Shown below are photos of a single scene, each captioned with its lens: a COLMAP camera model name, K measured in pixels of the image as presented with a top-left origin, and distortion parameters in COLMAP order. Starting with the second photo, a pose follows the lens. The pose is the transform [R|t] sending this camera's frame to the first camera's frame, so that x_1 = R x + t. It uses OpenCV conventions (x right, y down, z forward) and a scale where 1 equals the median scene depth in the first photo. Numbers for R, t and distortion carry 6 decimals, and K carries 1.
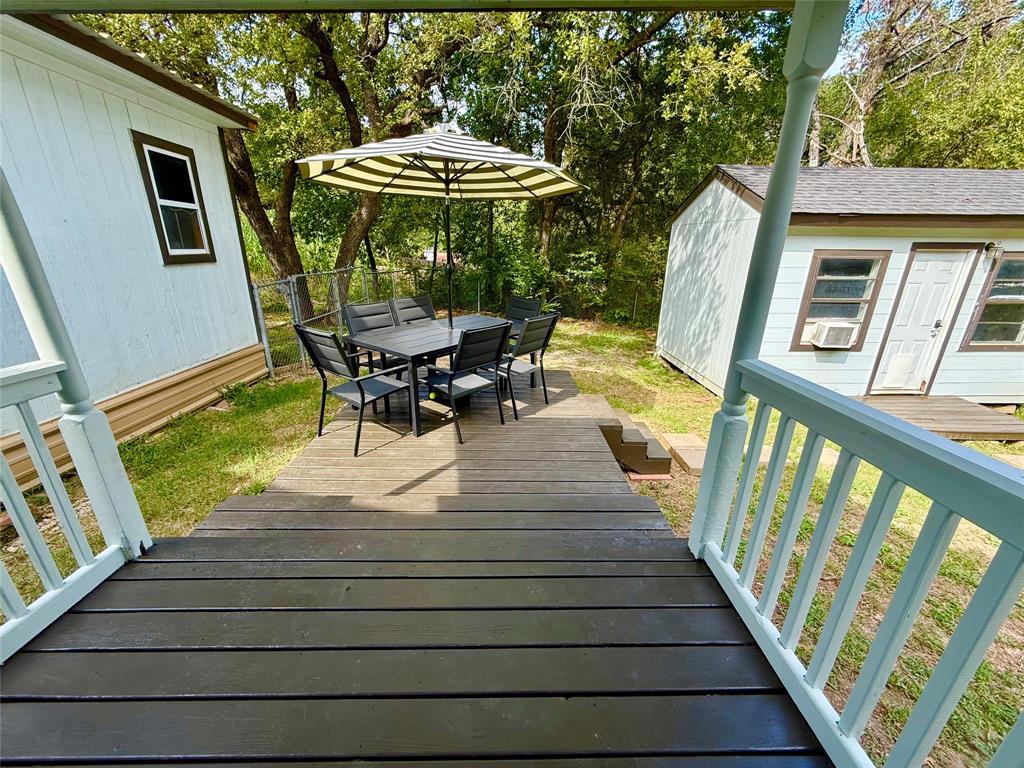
lens RADIAL K [[406.8, 0, 509.7], [0, 406.8, 383.2], [0, 0, 1]] dist [-0.004141, 0.000333]
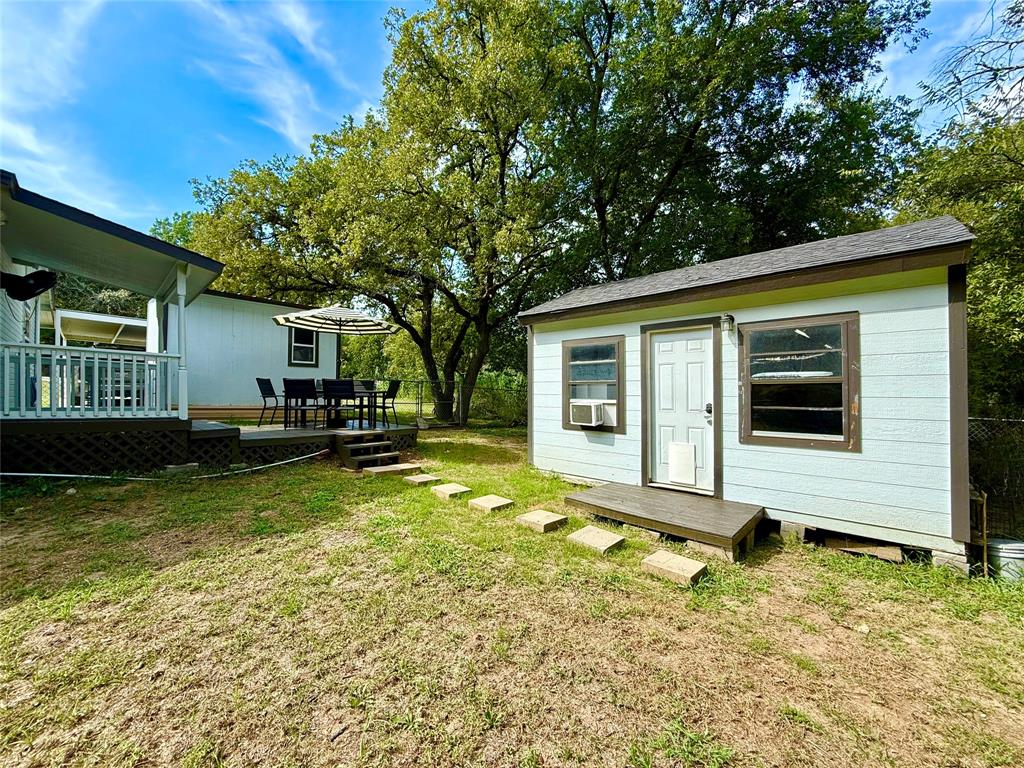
lens RADIAL K [[406.8, 0, 509.7], [0, 406.8, 383.2], [0, 0, 1]] dist [-0.004141, 0.000333]
pose [[0.719679, -0.018999, -0.694047, 1.356110], [-0.222707, 0.940489, -0.256676, 0.117741], [0.657620, 0.339294, 0.672619, 0.127805]]
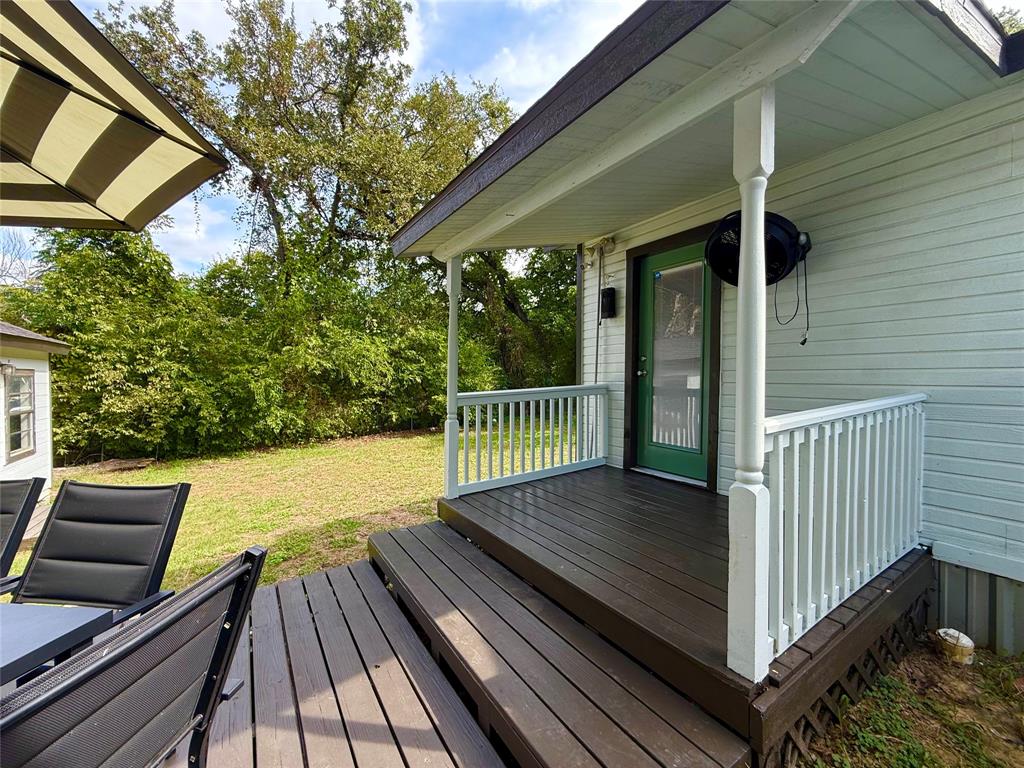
lens RADIAL K [[406.8, 0, 509.7], [0, 406.8, 383.2], [0, 0, 1]] dist [-0.004141, 0.000333]
pose [[-0.545227, -0.017858, 0.838098, -0.397937], [0.276881, 0.939828, 0.200151, -0.127461], [-0.791242, 0.341181, -0.507476, 0.470131]]
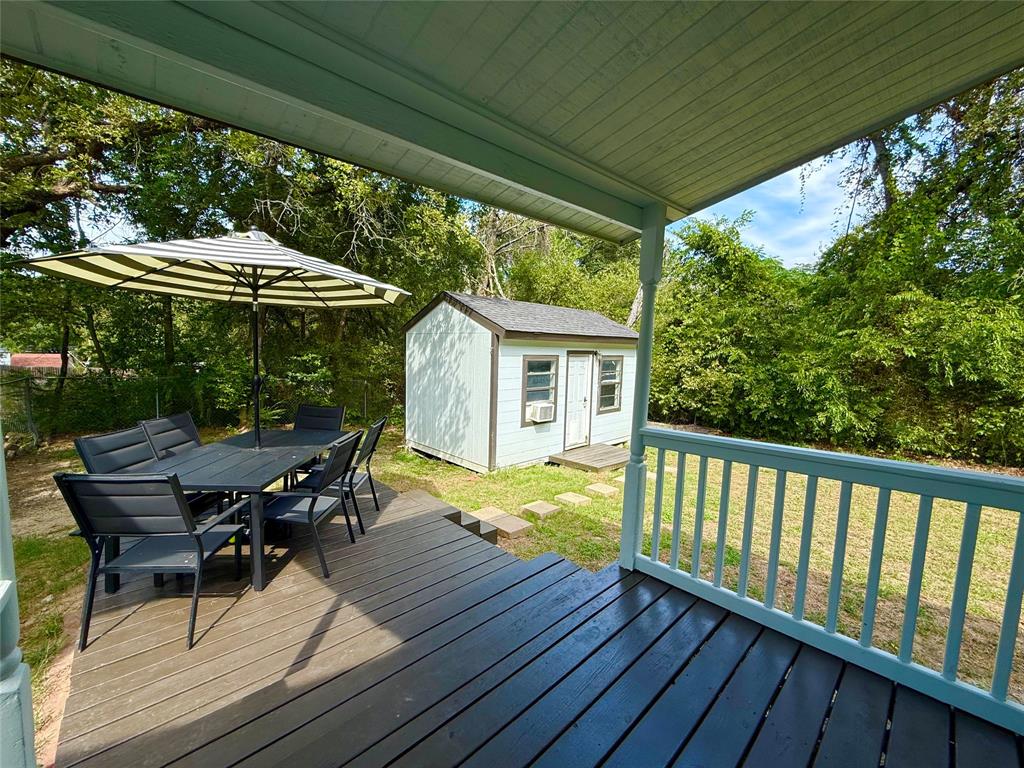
lens RADIAL K [[406.8, 0, 509.7], [0, 406.8, 383.2], [0, 0, 1]] dist [-0.004141, 0.000333]
pose [[0.738560, -0.048184, 0.672464, -0.228654], [0.204626, 0.966411, -0.155492, -0.020316], [-0.642384, 0.252444, 0.723612, 0.021037]]
